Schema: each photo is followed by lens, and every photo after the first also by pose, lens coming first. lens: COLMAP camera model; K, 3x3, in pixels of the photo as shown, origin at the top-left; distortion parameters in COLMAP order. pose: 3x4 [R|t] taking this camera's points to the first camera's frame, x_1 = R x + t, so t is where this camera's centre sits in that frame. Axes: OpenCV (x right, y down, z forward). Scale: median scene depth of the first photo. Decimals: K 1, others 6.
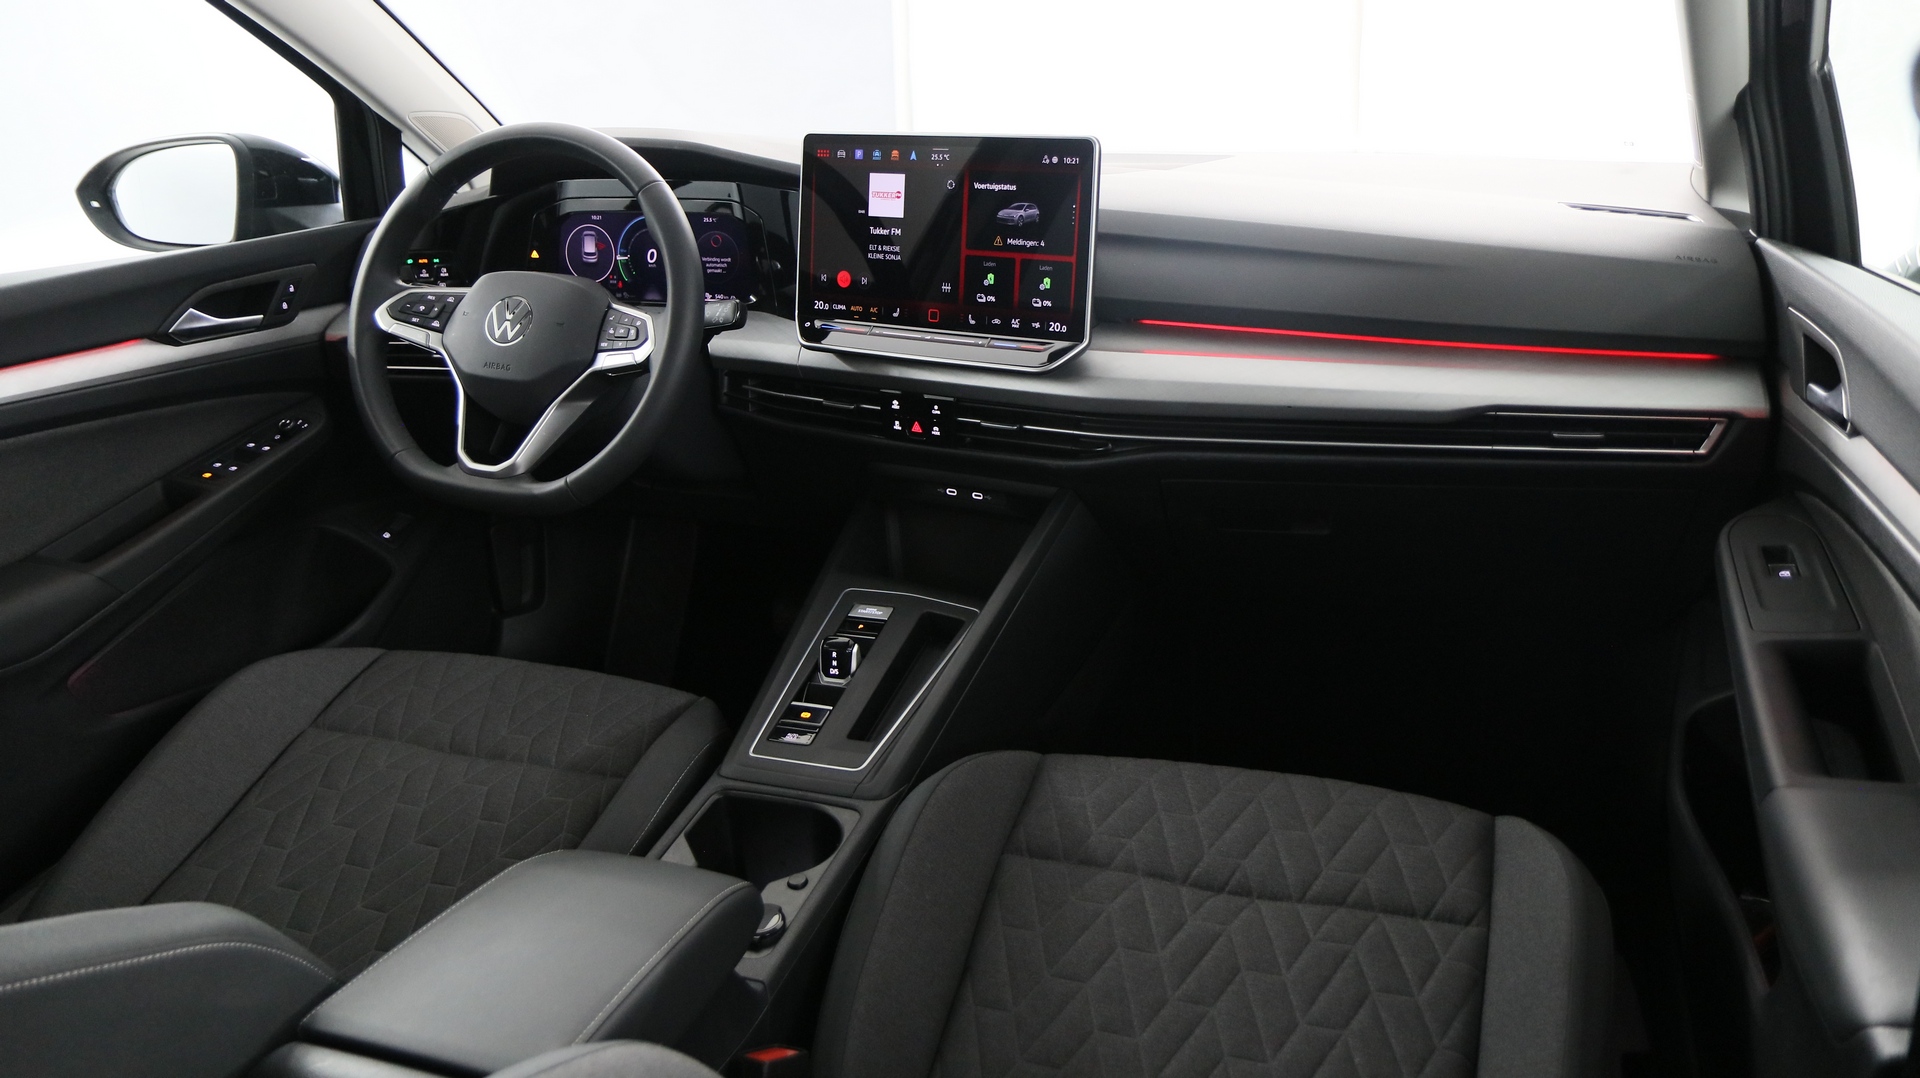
lens RADIAL K [[1475.1, 0, 960.0], [0, 1475.1, 539.0], [0, 0, 1]] dist [-0.015051, 0.006916]
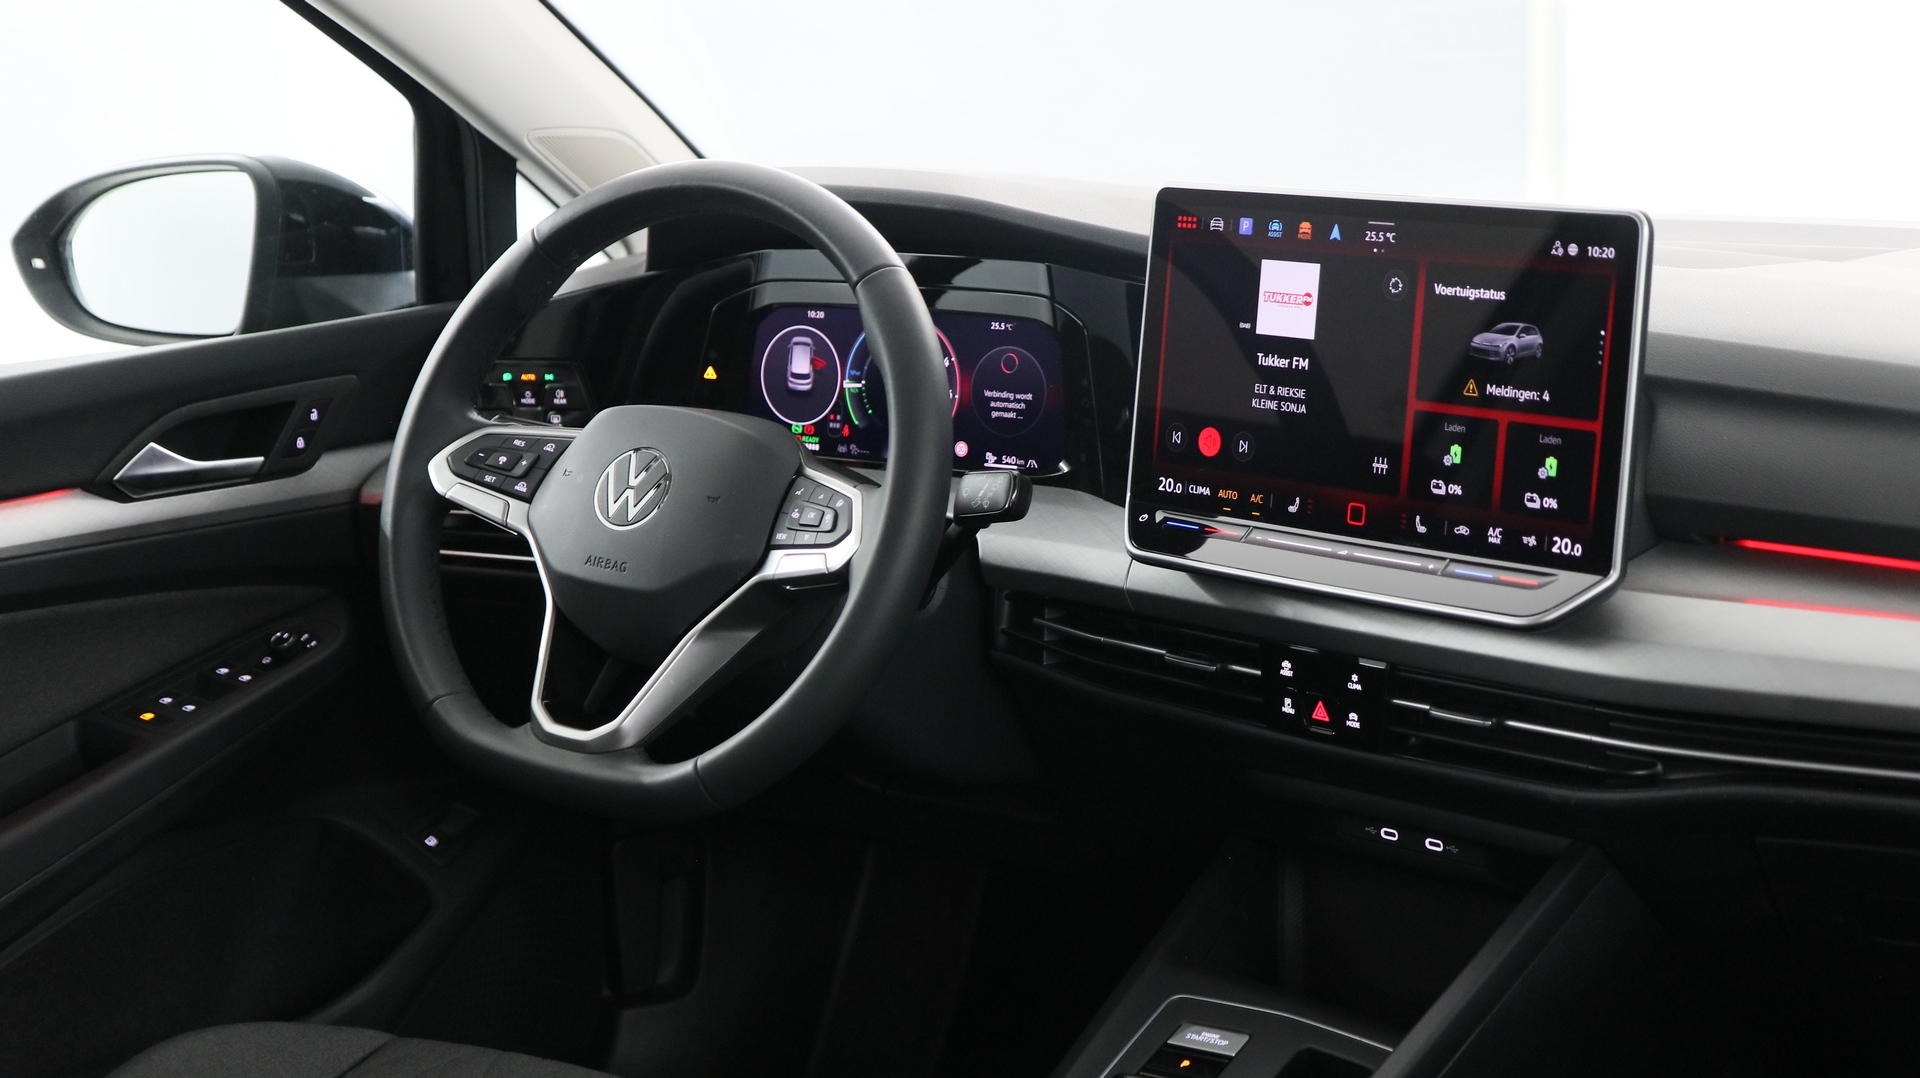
lens RADIAL K [[3044.9, 0, 960.0], [0, 3044.9, 539.0], [0, 0, 1]] dist [-0.012927, 0.040175]
pose [[0.969487, 0.049196, -0.240157, 0.111593], [-0.079505, 0.989803, -0.118191, 0.005822], [0.231893, 0.133679, 0.963512, -0.140144]]
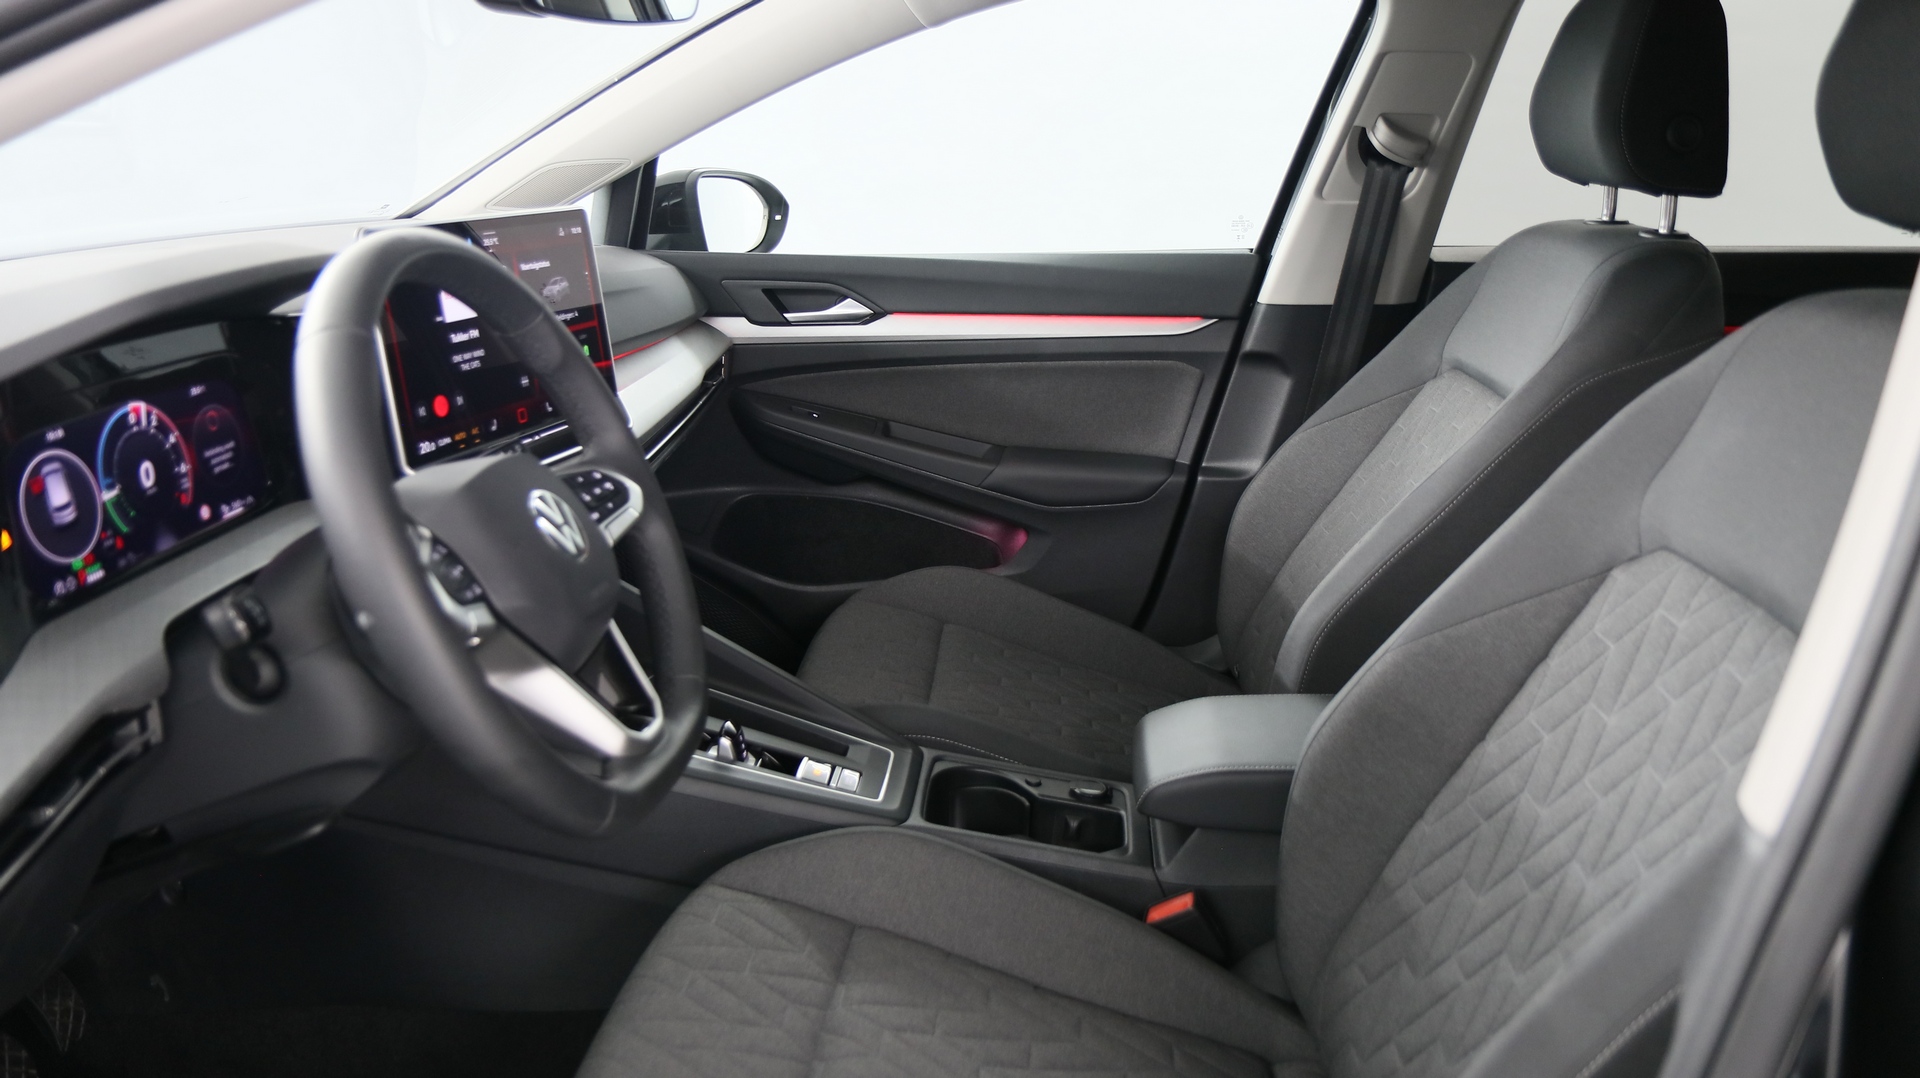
lens RADIAL K [[1475.1, 0, 960.0], [0, 1475.1, 539.0], [0, 0, 1]] dist [-0.015051, 0.006916]
pose [[-0.277377, -0.245479, 0.928871, -0.925123], [0.305795, 0.893972, 0.327572, -0.290703], [-0.910797, 0.374905, -0.172901, 0.922425]]
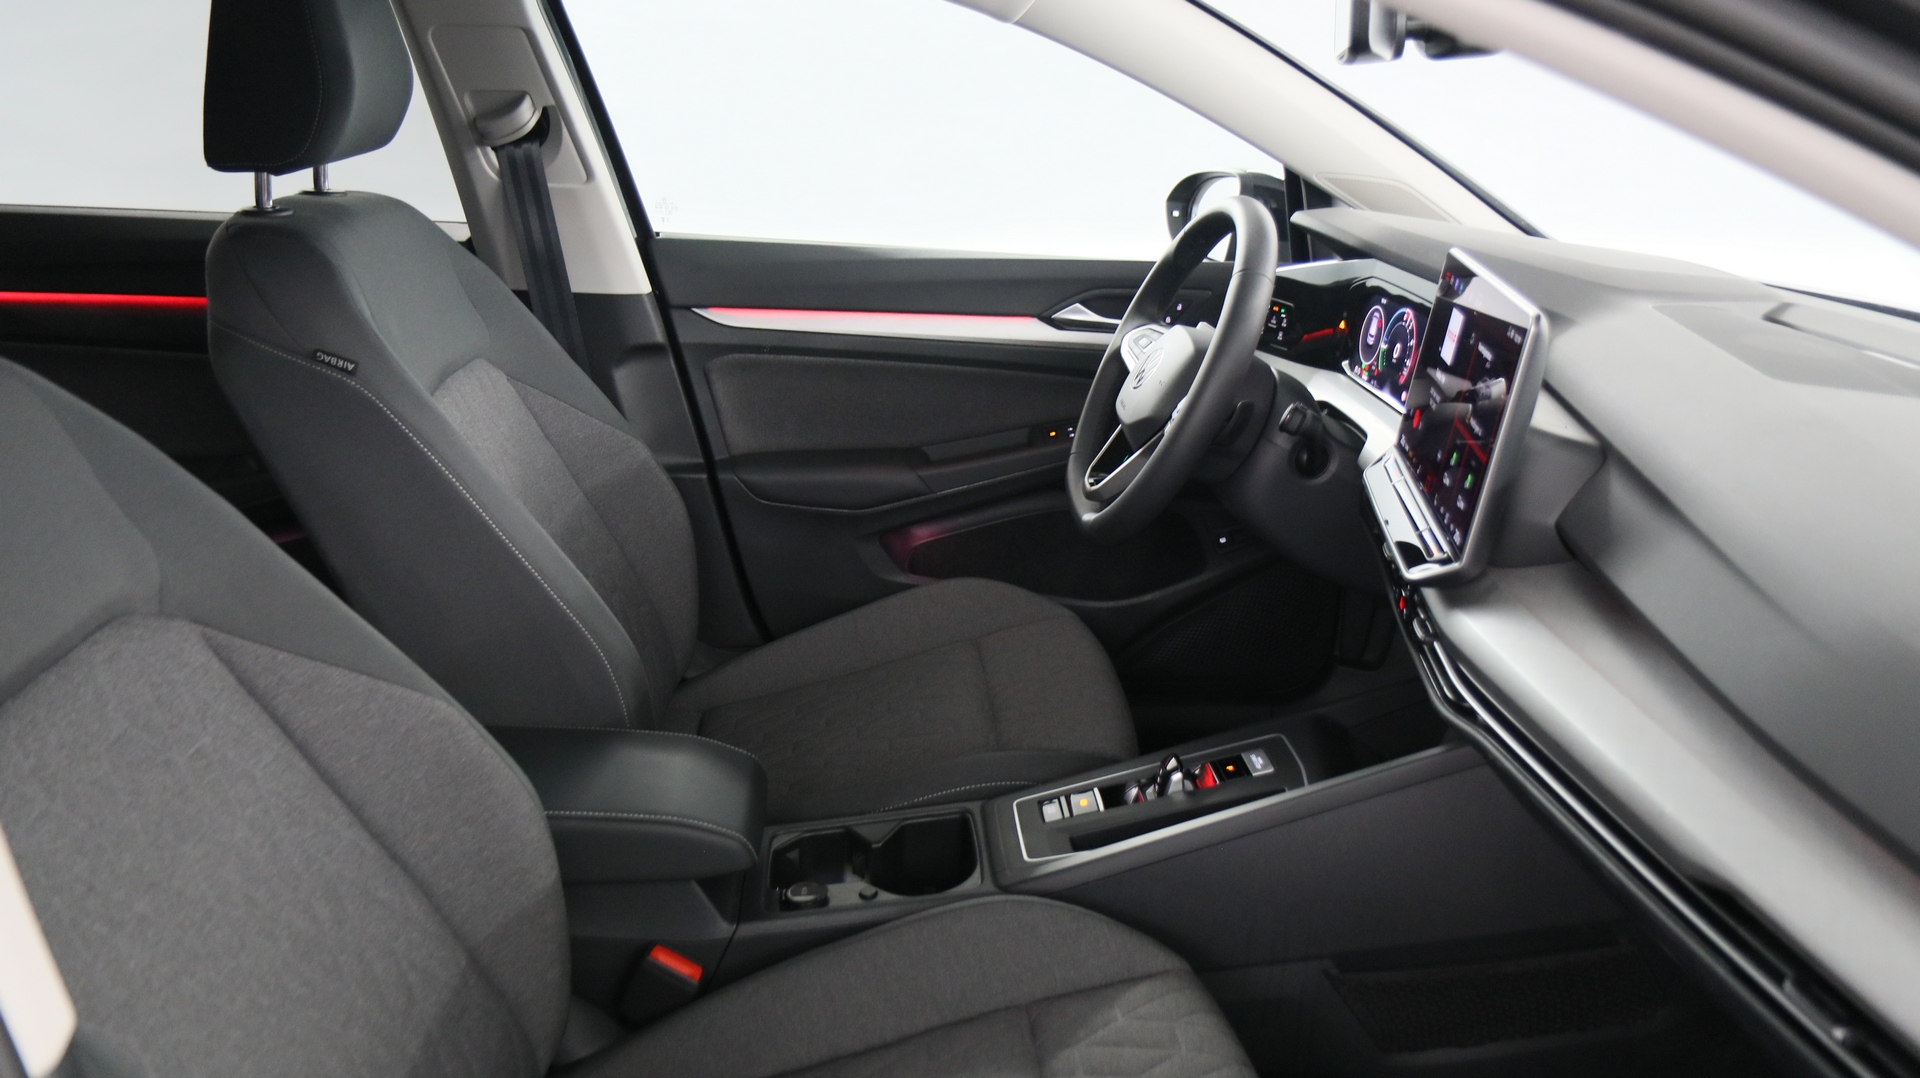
lens RADIAL K [[1475.1, 0, 960.0], [0, 1475.1, 539.0], [0, 0, 1]] dist [-0.015051, 0.006916]
pose [[0.403303, 0.332133, -0.852663, 0.593481], [-0.336751, 0.920283, 0.199192, -0.196004], [0.850850, 0.206800, 0.482999, 0.364794]]
